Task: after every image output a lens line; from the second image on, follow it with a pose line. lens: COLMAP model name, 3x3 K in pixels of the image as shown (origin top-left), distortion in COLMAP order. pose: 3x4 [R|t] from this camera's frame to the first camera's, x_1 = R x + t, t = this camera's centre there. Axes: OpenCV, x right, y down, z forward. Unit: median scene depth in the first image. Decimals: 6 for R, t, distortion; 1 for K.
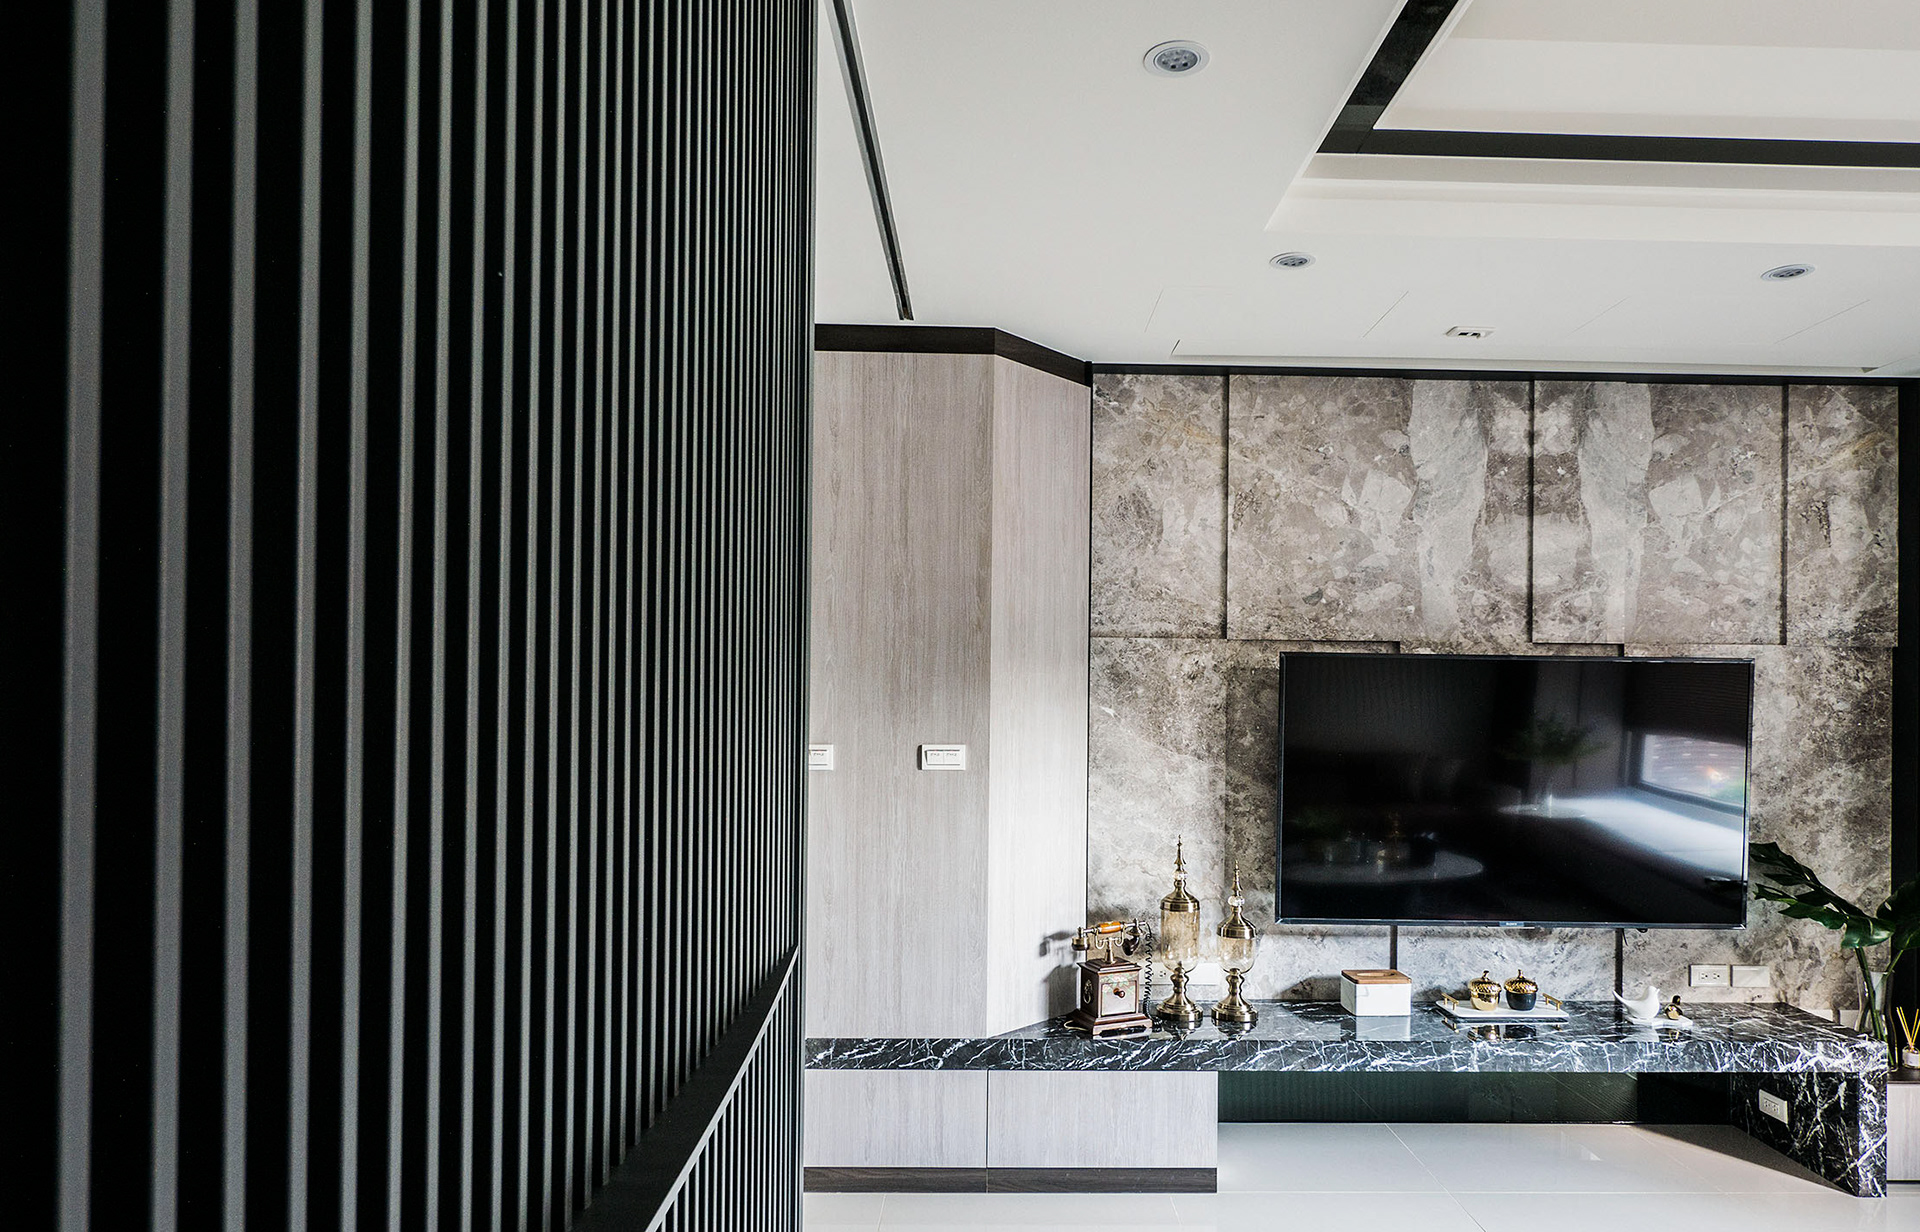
lens RADIAL K [[1136.6, 0, 959.6], [0, 1136.6, 664.6], [0, 0, 1]] dist [0.001595, 0.003096]
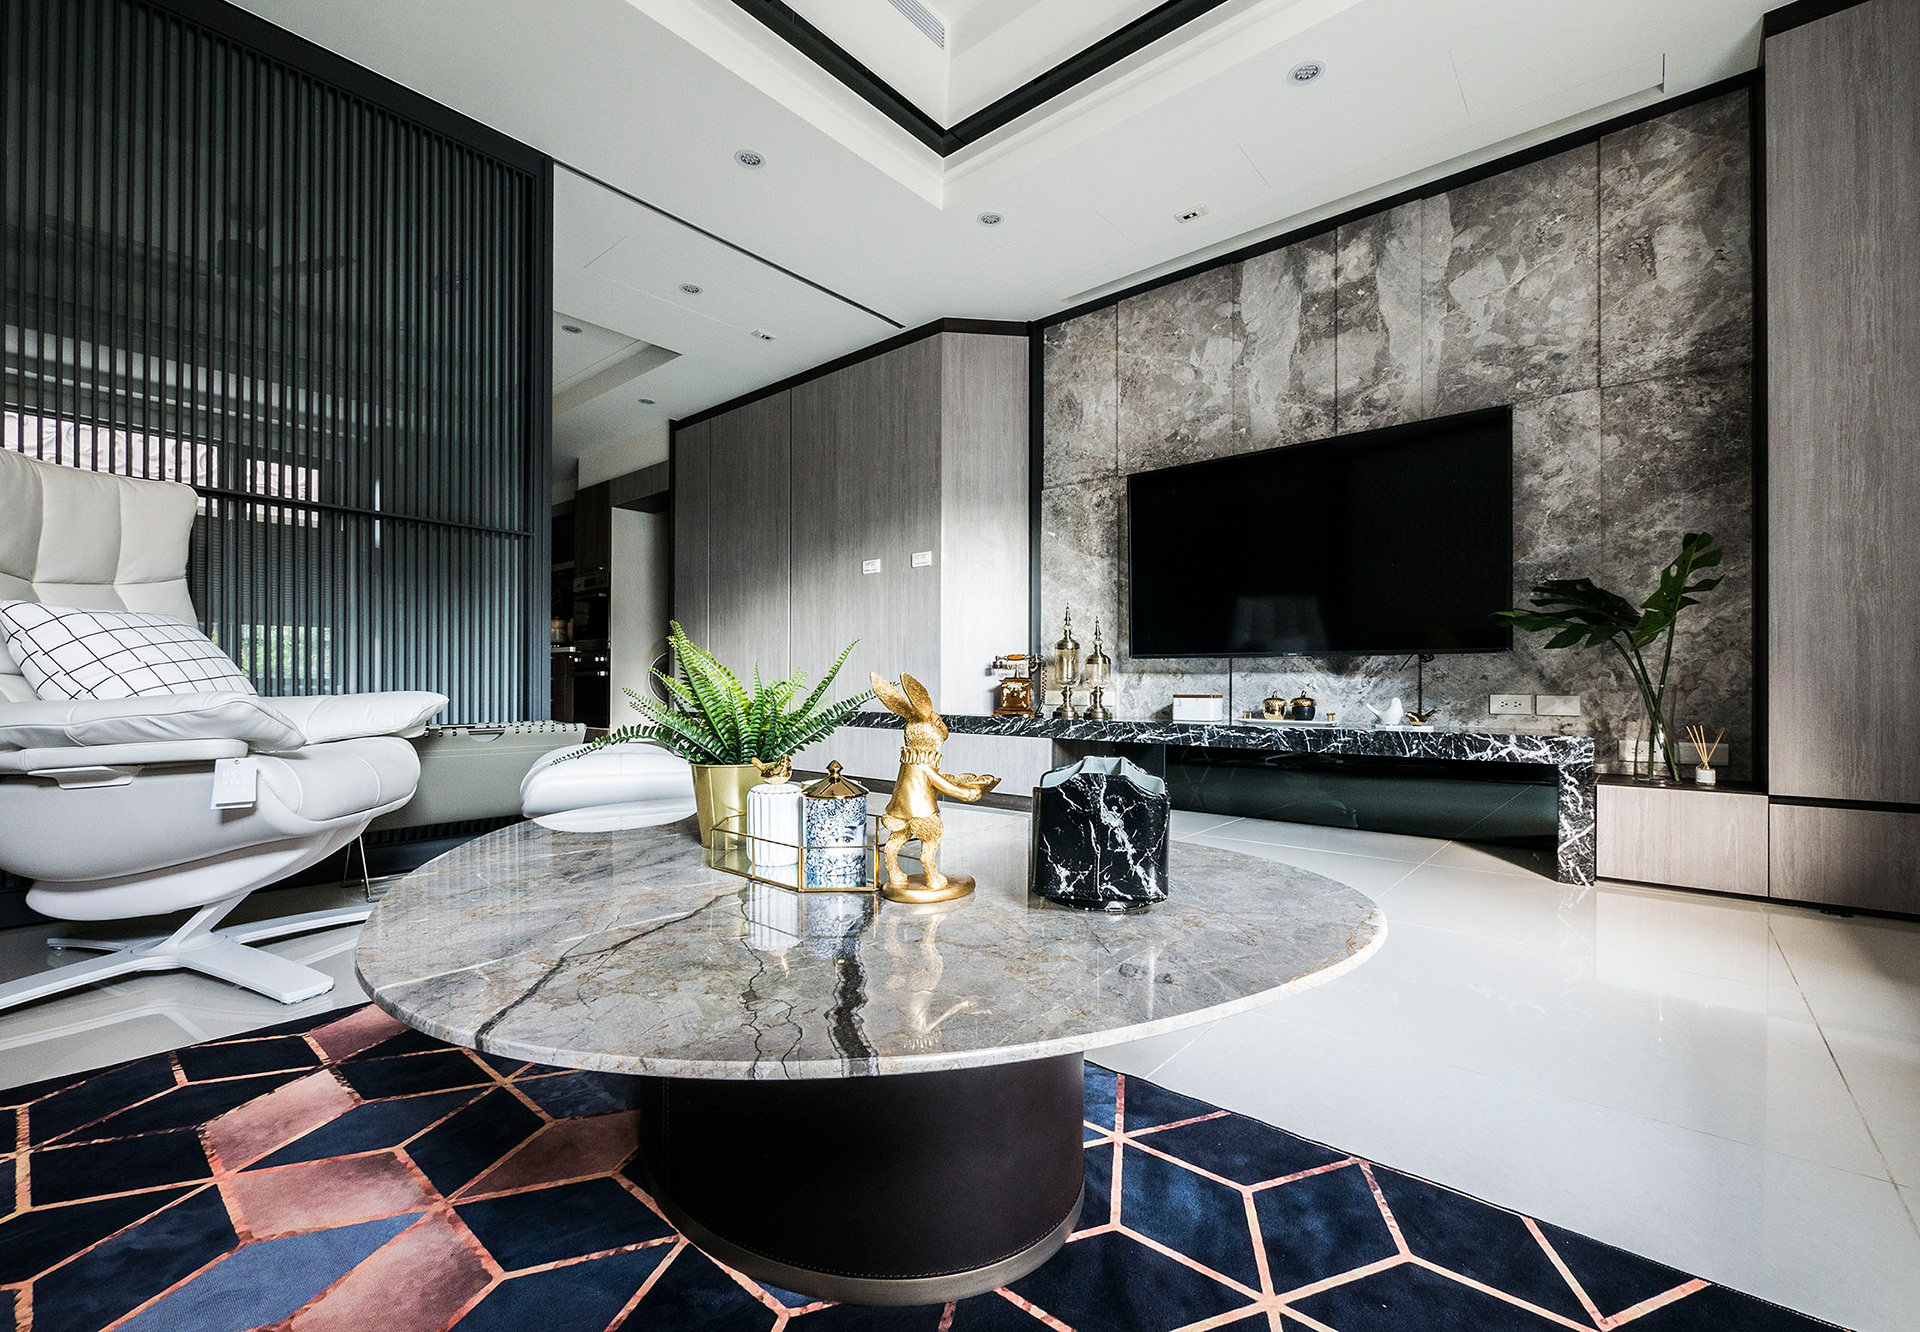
lens RADIAL K [[804.4, 0, 960.0], [0, 804.4, 666.0], [0, 0, 1]] dist [0.000323, 0.000181]
pose [[0.746704, -0.021994, -0.664792, 0.772812], [0.014967, 0.999756, -0.016264, 0.239487], [0.664988, 0.002194, 0.746851, 0.067209]]
